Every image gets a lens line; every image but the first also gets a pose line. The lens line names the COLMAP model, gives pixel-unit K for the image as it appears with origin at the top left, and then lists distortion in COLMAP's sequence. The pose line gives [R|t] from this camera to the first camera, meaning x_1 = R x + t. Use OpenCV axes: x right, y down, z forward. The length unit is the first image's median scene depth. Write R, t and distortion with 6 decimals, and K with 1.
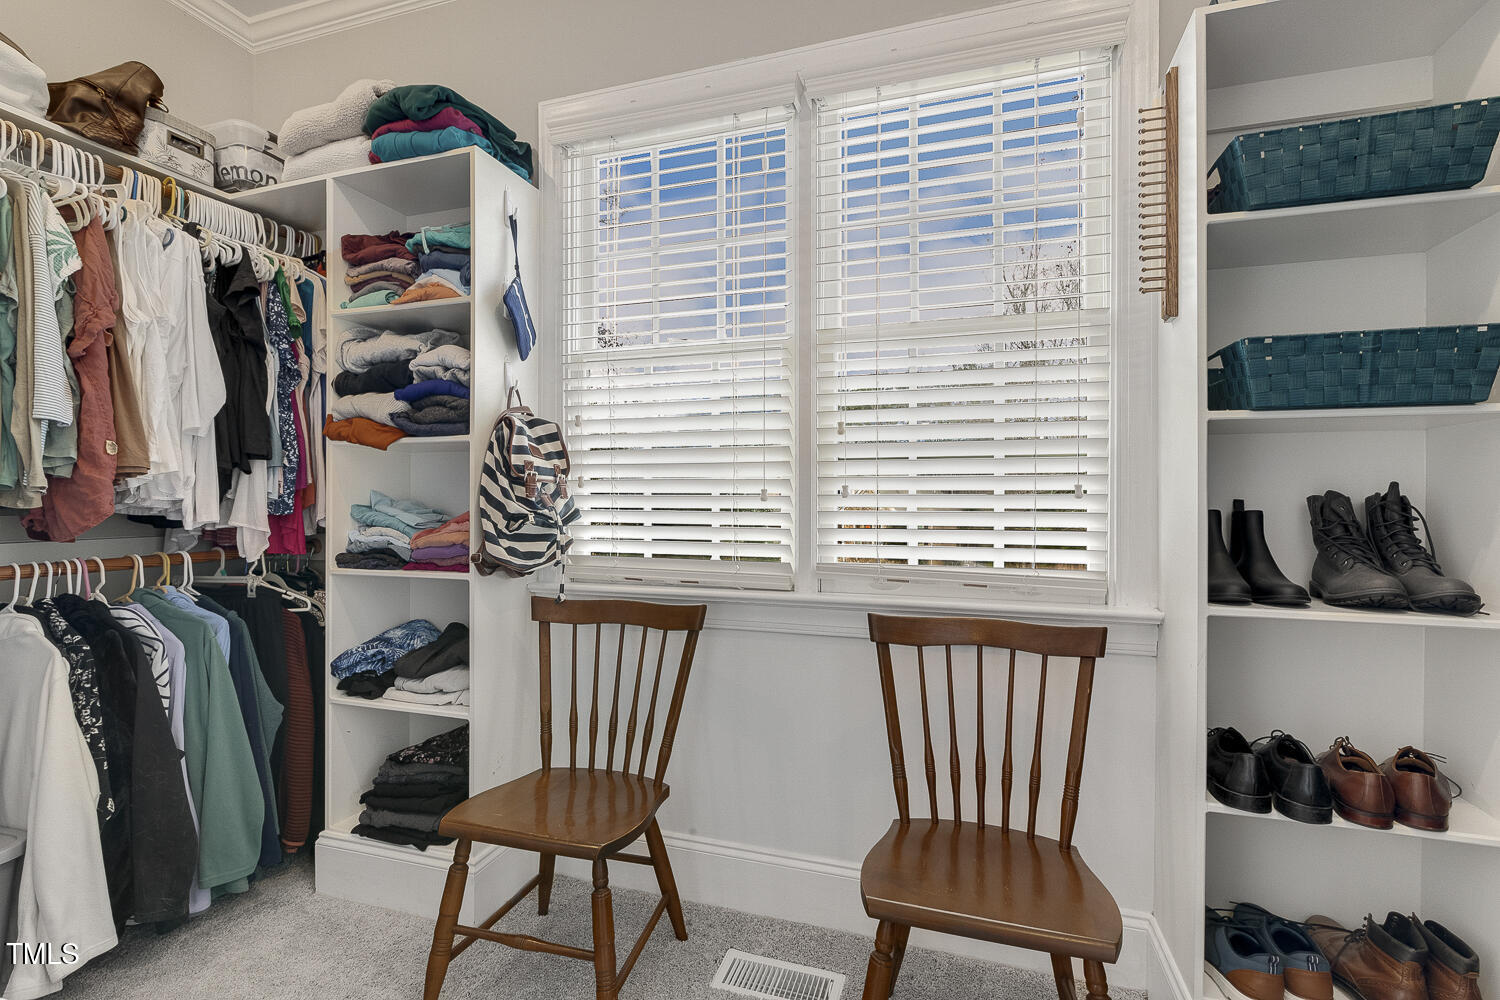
lens RADIAL K [[684.8, 0, 742.6], [0, 684.8, 494.0], [0, 0, 1]] dist [-0.003143, -0.000148]
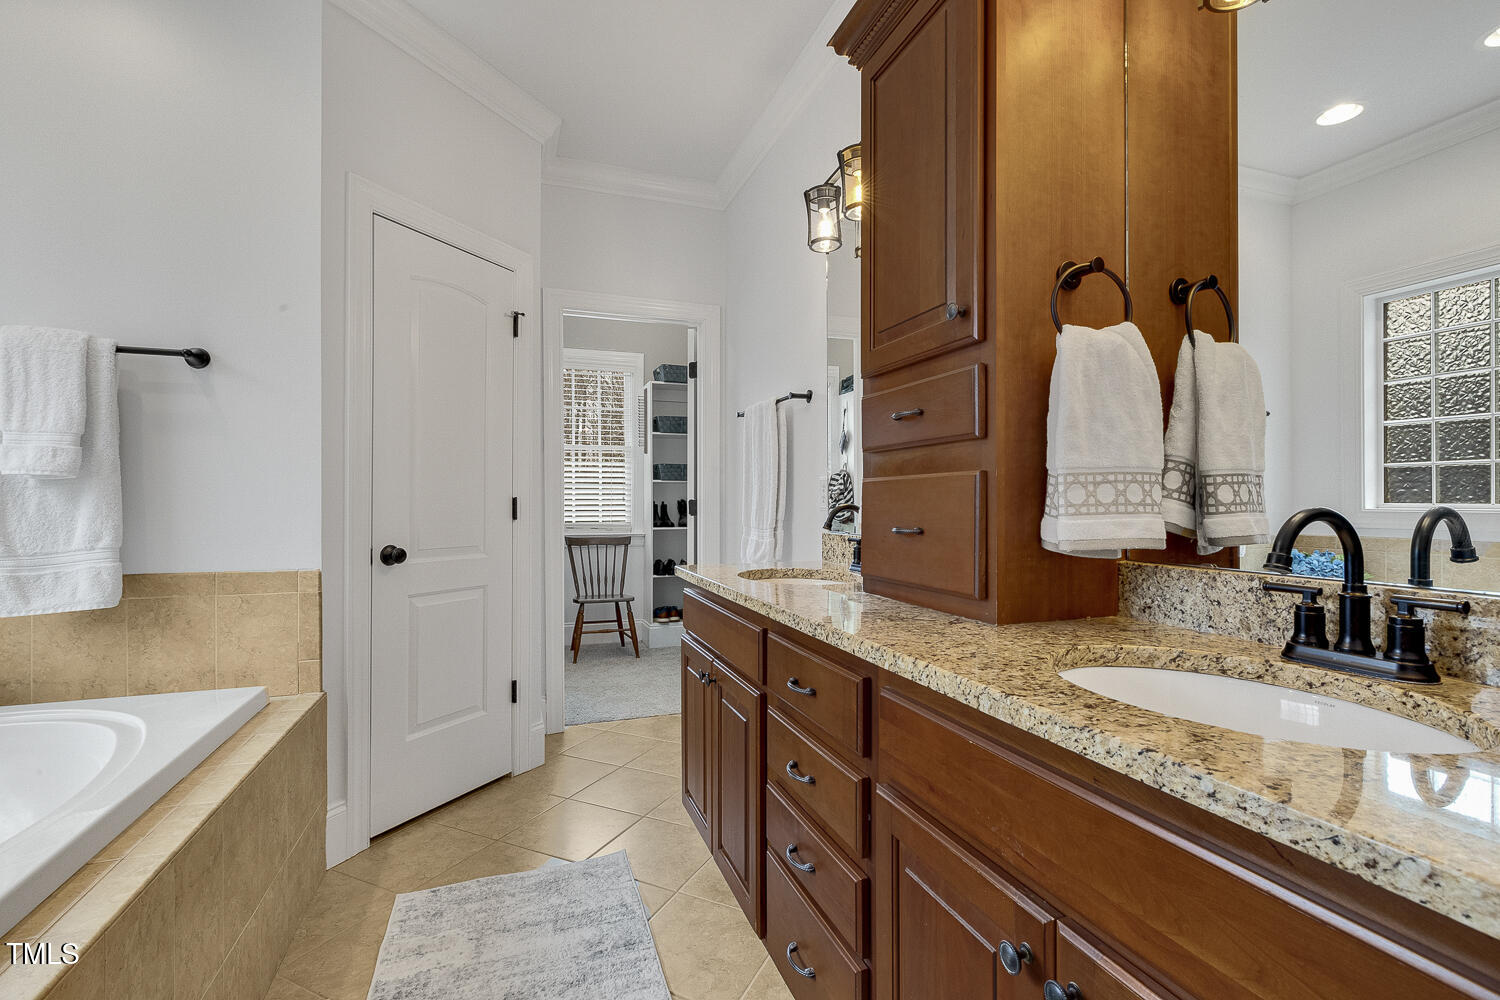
lens RADIAL K [[684.8, 0, 746.8], [0, 684.8, 501.5], [0, 0, 1]] dist [-0.003143, -0.000148]
pose [[0.805451, -0.003319, 0.592653, -1.224083], [0.008277, 0.999950, -0.005649, 0.033411], [-0.592605, 0.009456, 0.805438, -2.490173]]
